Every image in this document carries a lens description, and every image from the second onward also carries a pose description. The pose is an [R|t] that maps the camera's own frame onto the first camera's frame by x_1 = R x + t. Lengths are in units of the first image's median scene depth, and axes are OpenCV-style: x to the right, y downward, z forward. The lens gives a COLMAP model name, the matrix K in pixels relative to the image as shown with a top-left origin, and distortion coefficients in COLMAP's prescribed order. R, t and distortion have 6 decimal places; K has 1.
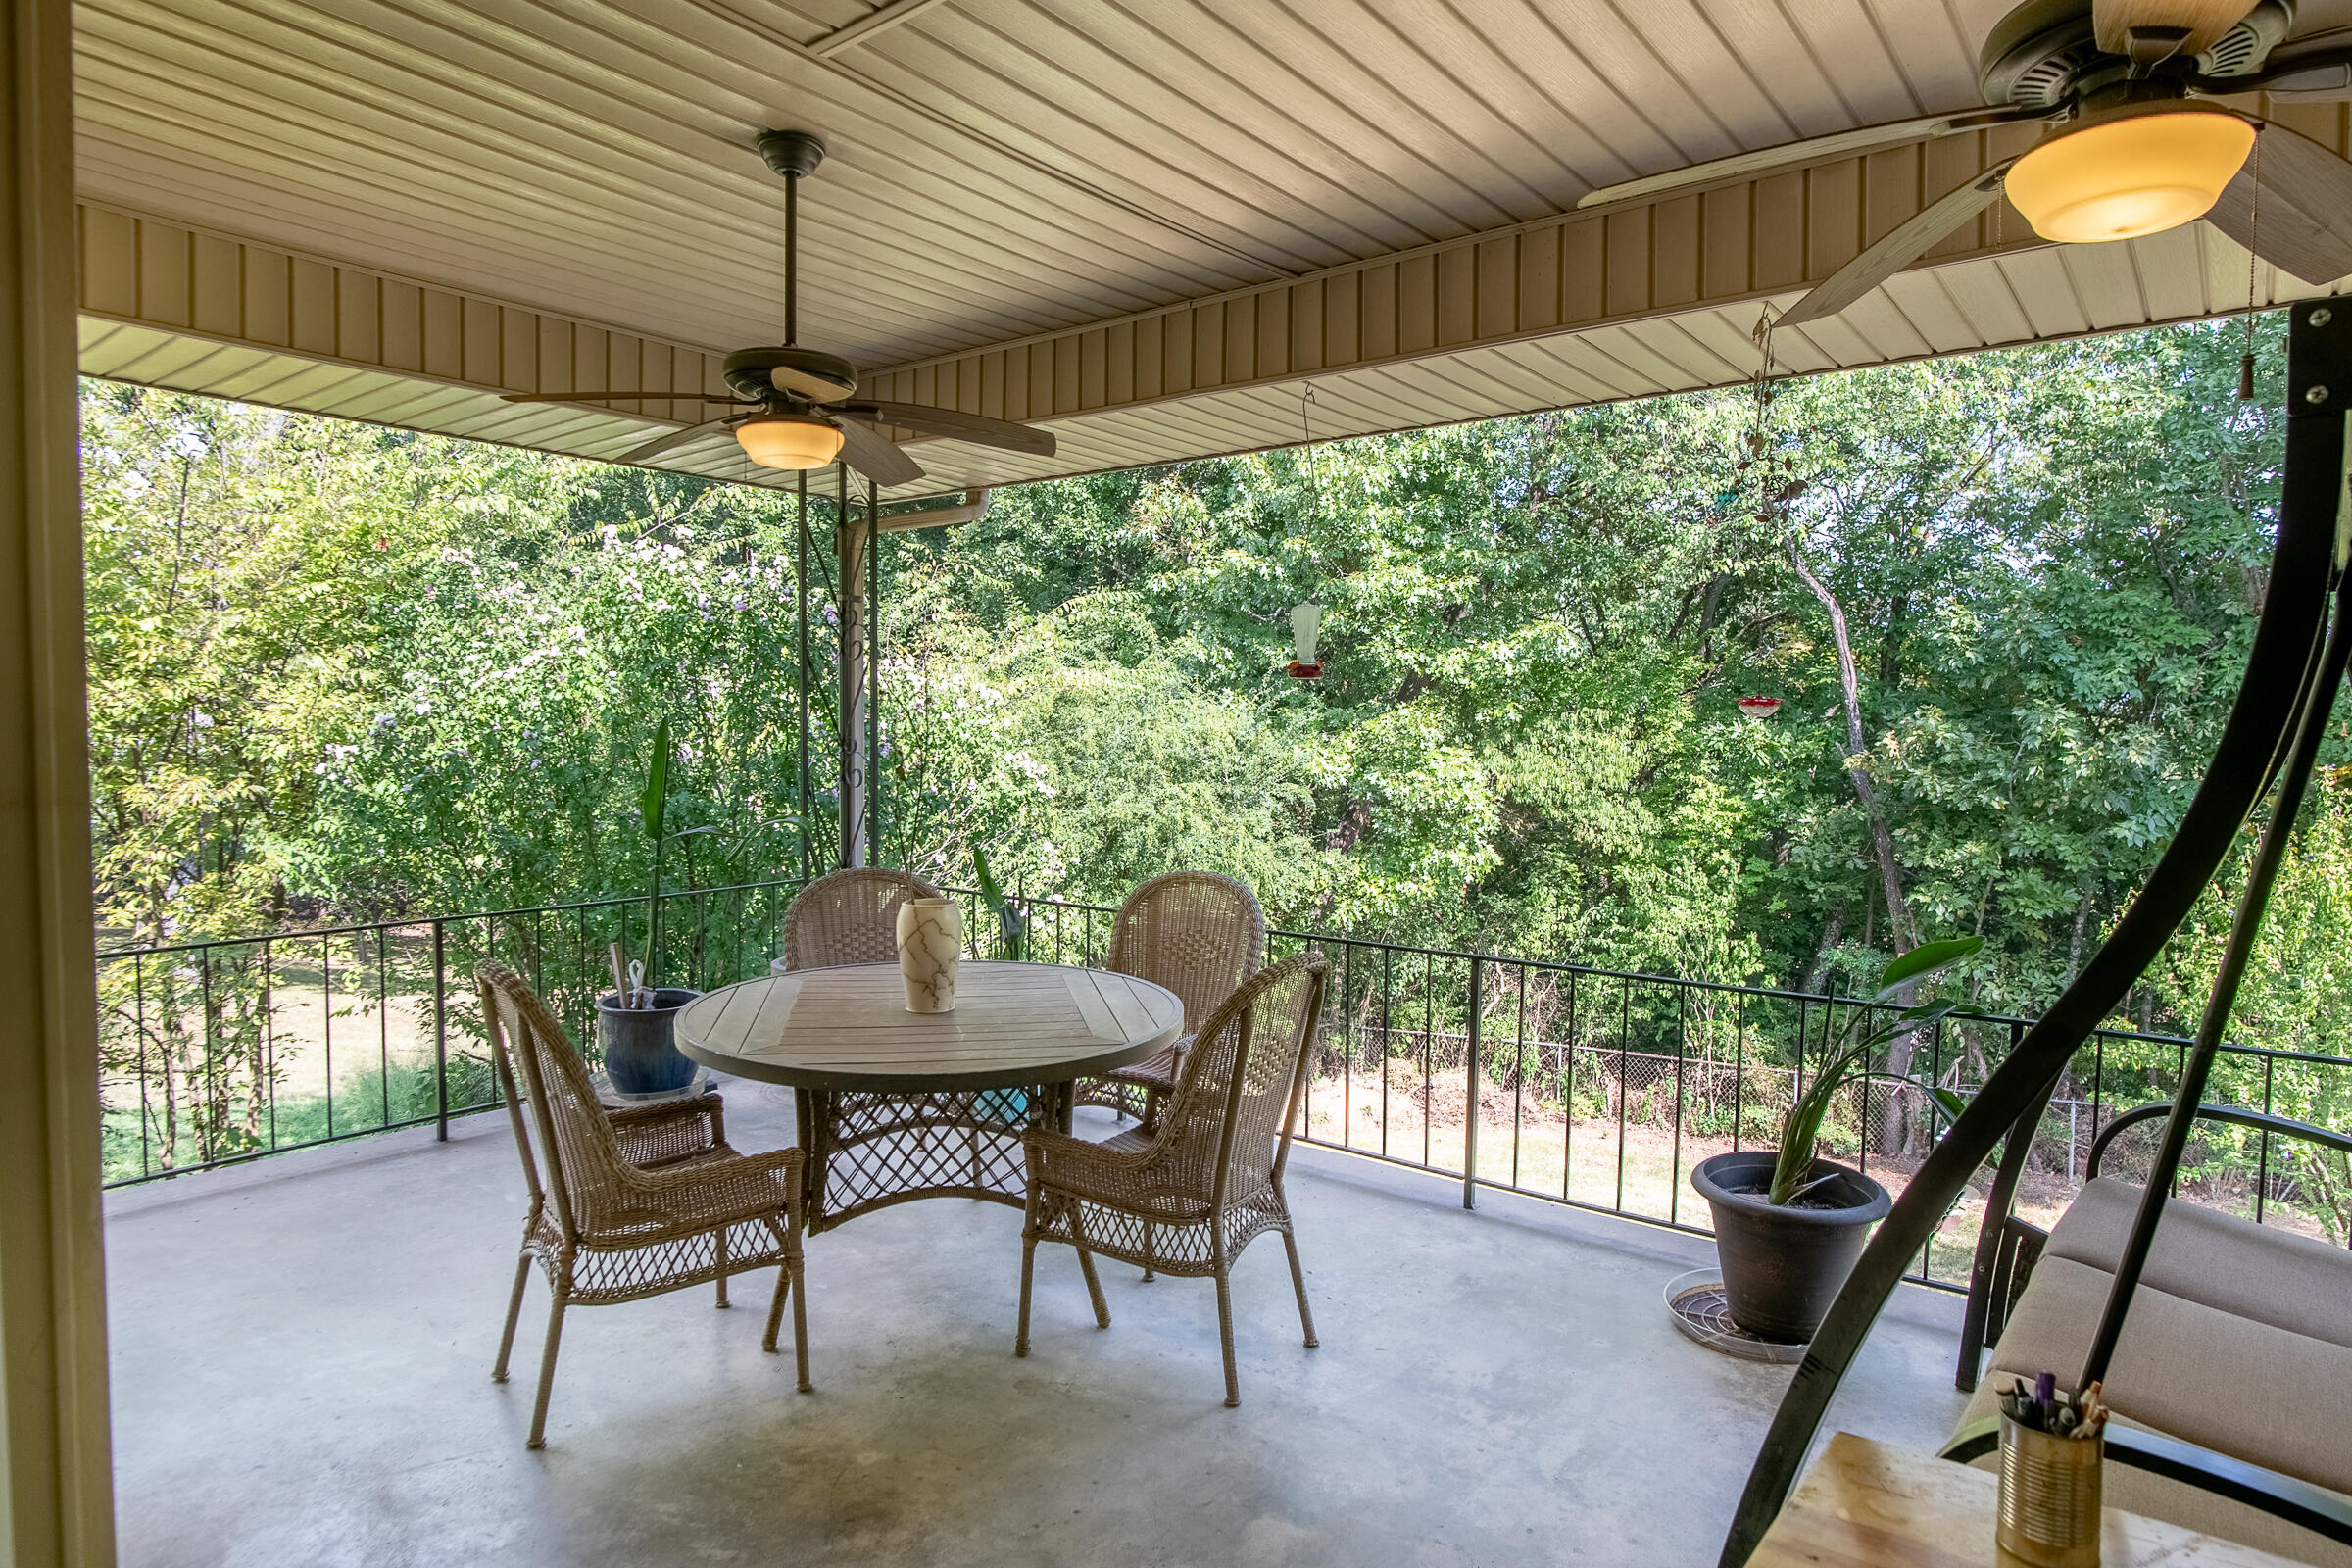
lens RADIAL K [[1369.3, 0, 1175.6], [0, 1369.3, 808.2], [0, 0, 1]] dist [-0.004195, 0.008221]
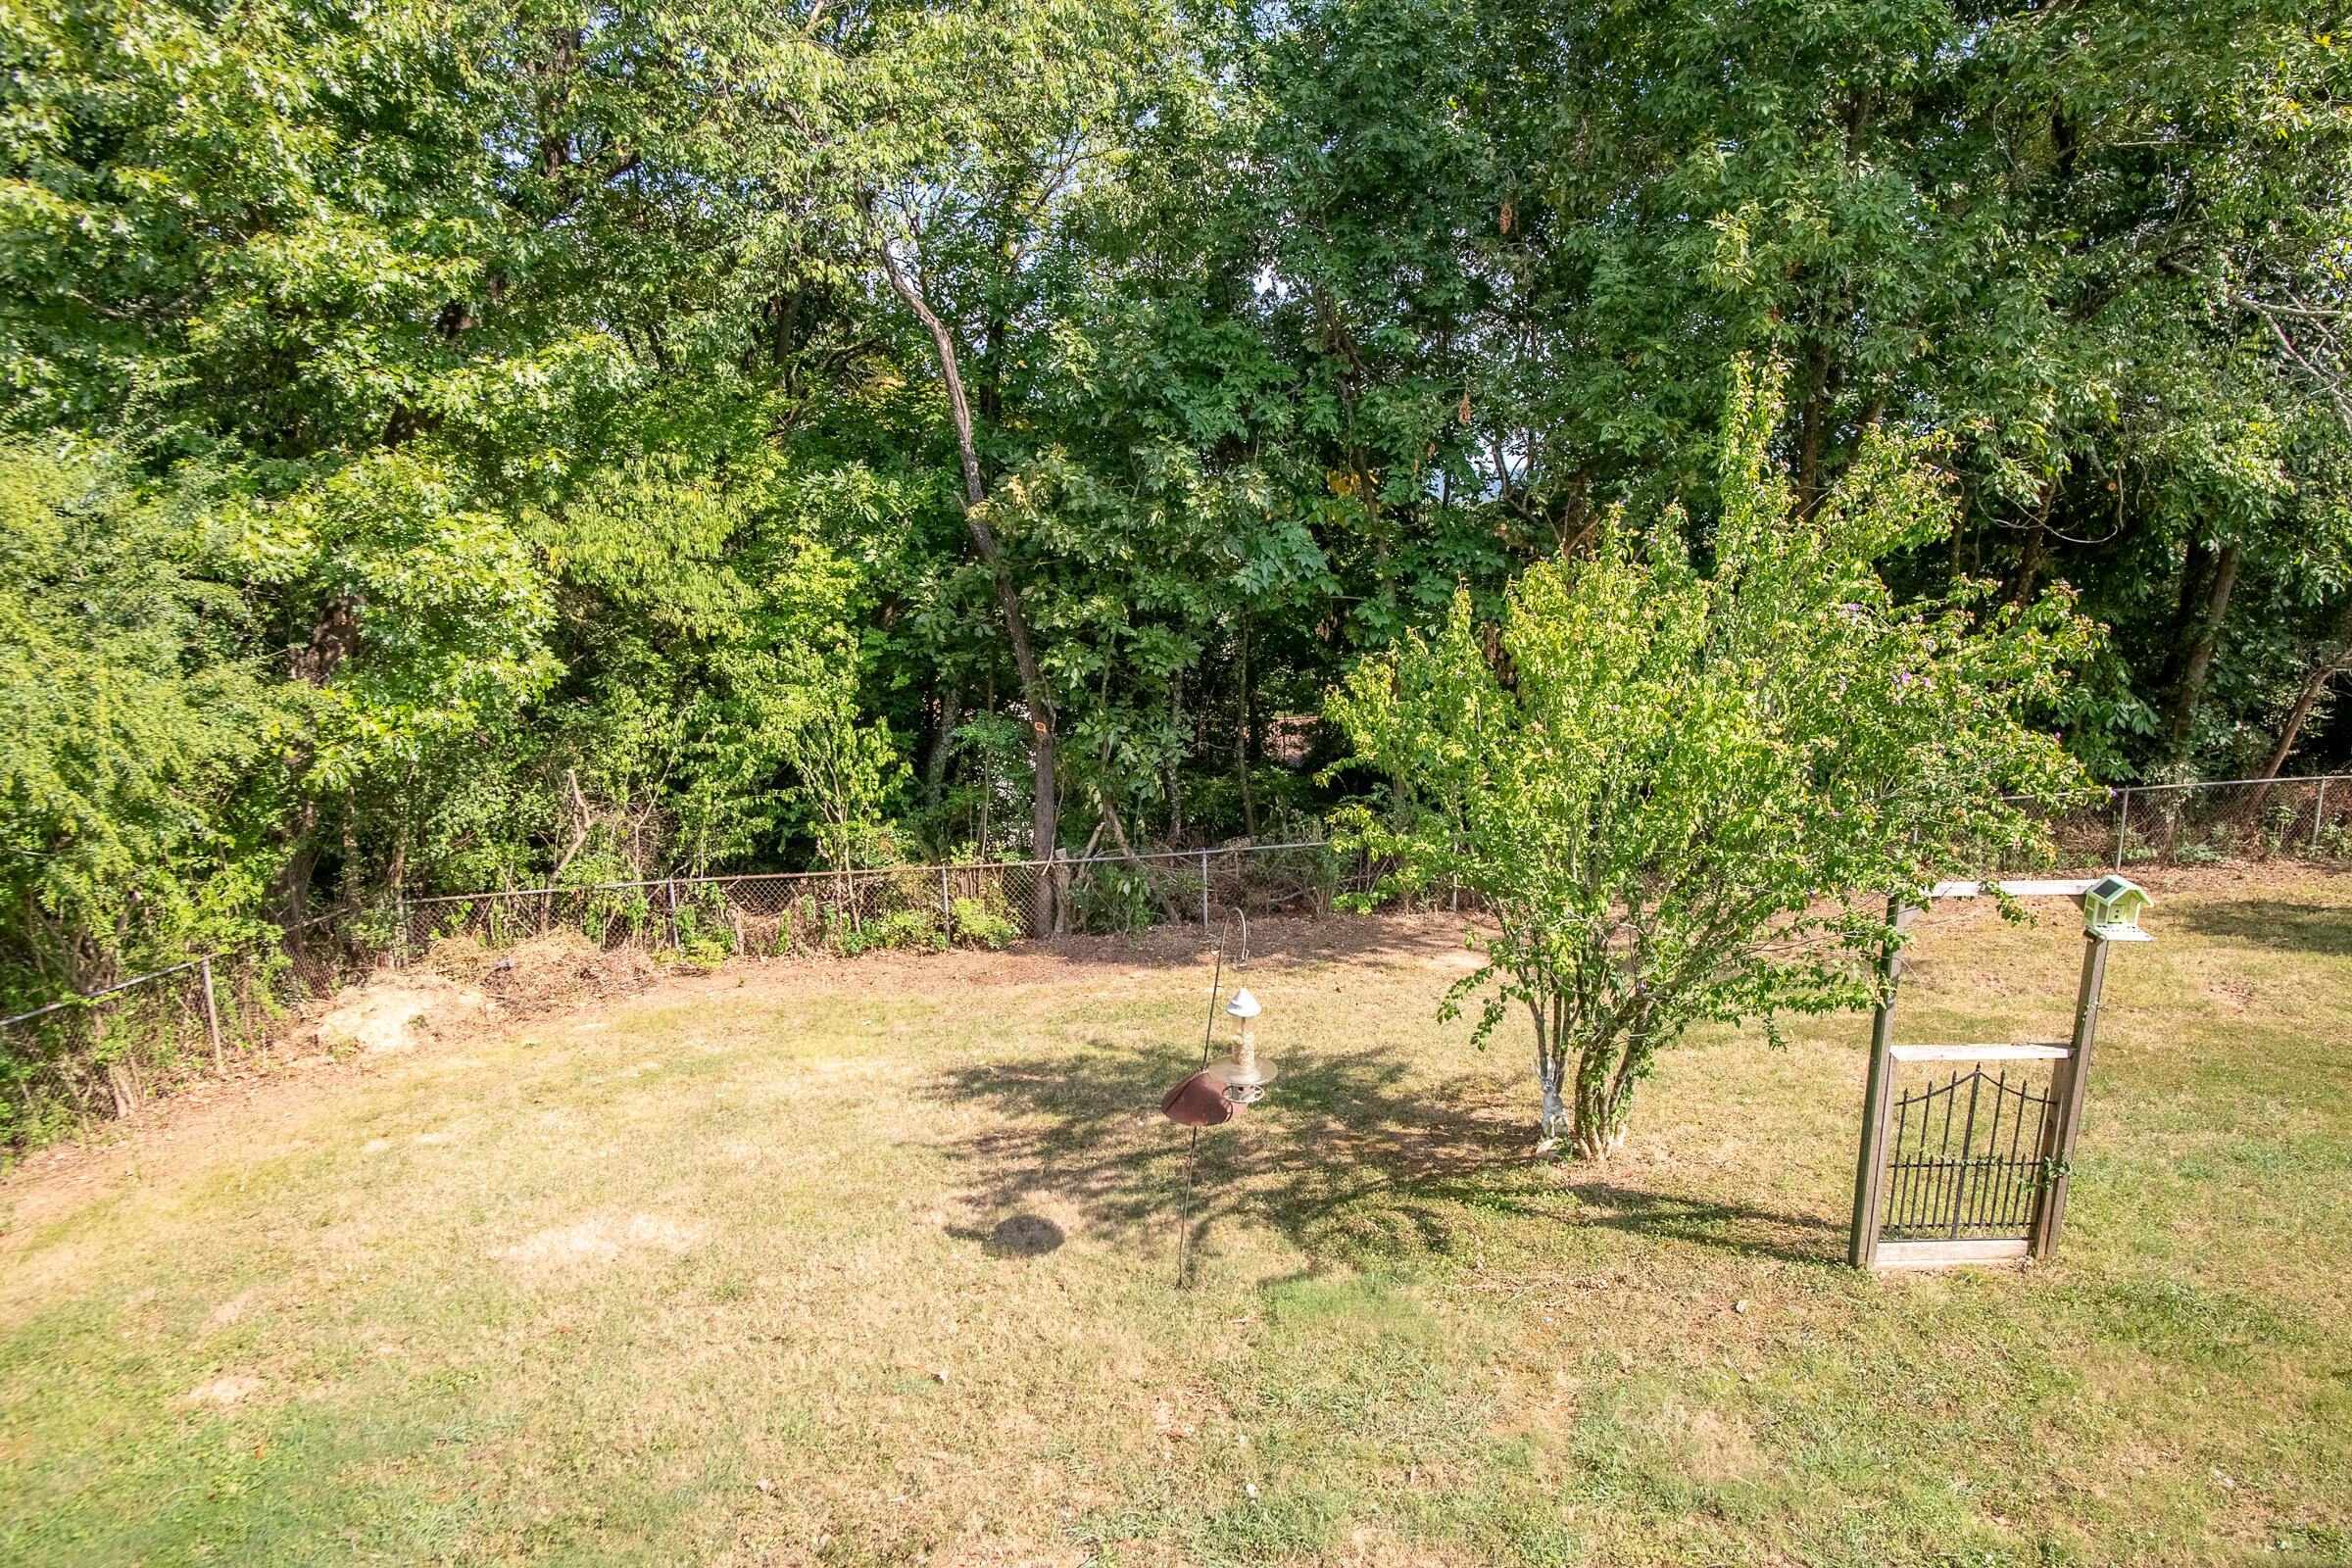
lens RADIAL K [[1287.3, 0, 1166.0], [0, 1287.3, 761.7], [0, 0, 1]] dist [-0.051161, 0.019205]
pose [[0.774965, -0.148325, 0.614352, 0.057680], [0.055456, 0.984280, 0.167683, -0.007178], [-0.629566, -0.095879, 0.771008, 0.254516]]
